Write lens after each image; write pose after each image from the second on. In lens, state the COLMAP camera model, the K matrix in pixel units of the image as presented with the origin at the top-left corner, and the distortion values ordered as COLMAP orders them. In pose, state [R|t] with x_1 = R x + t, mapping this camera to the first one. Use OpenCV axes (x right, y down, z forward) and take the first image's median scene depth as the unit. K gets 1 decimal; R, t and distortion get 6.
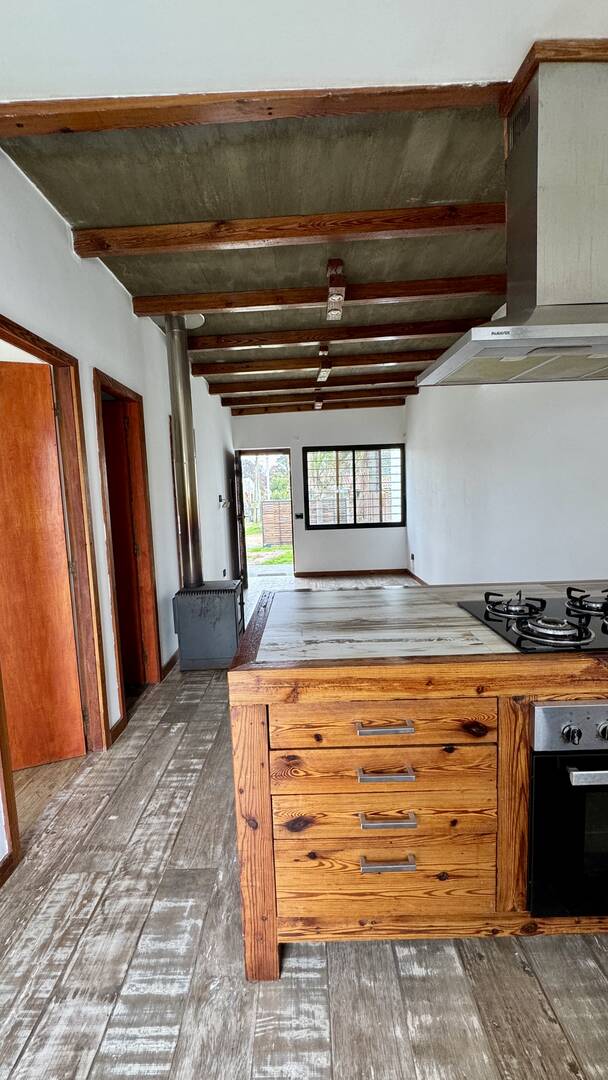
lens RADIAL K [[430.9, 0, 305.0], [0, 430.9, 538.9], [0, 0, 1]] dist [-0.004194, 0.000562]
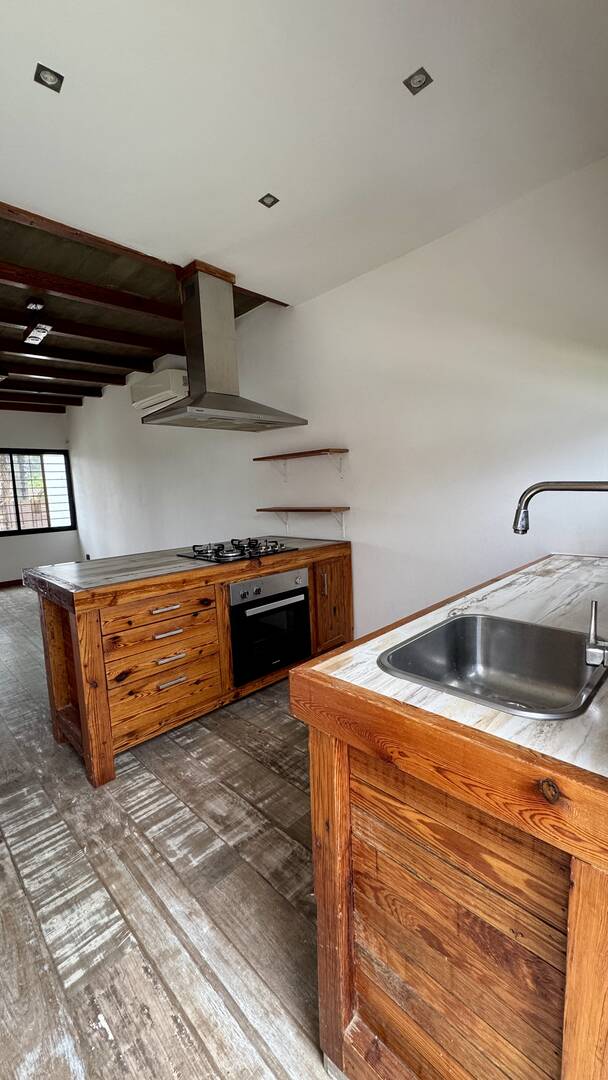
lens RADIAL K [[430.9, 0, 306.3], [0, 430.9, 546.0], [0, 0, 1]] dist [-0.004194, 0.000562]
pose [[0.704164, -0.086189, 0.704787, -0.667438], [0.088691, 0.995508, 0.033129, 0.146198], [-0.704477, 0.039180, 0.708645, -0.772829]]
